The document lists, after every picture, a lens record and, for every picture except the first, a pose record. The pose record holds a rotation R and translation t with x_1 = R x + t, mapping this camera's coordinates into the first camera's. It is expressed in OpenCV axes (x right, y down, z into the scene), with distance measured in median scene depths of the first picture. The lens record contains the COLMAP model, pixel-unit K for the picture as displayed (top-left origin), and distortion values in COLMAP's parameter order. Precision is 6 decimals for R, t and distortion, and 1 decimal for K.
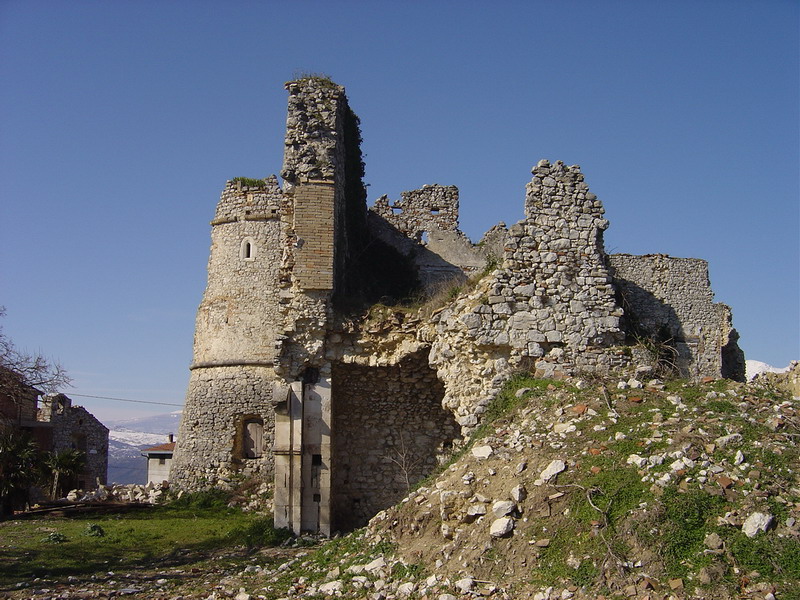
lens RADIAL K [[901.9, 0, 400.0], [0, 901.9, 300.0], [0, 0, 1]] dist [-0.146083, 0.007047]
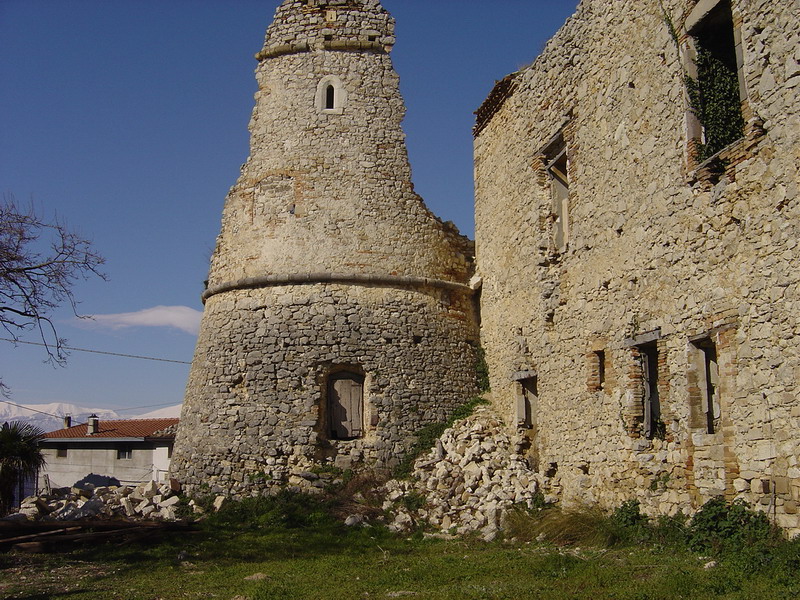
lens RADIAL K [[901.9, 0, 400.0], [0, 901.9, 300.0], [0, 0, 1]] dist [-0.146083, 0.007047]
pose [[0.978582, 0.032084, 0.203343, -0.245897], [-0.032031, 0.999481, -0.003554, 0.084420], [-0.203352, -0.003035, 0.979101, 0.403643]]
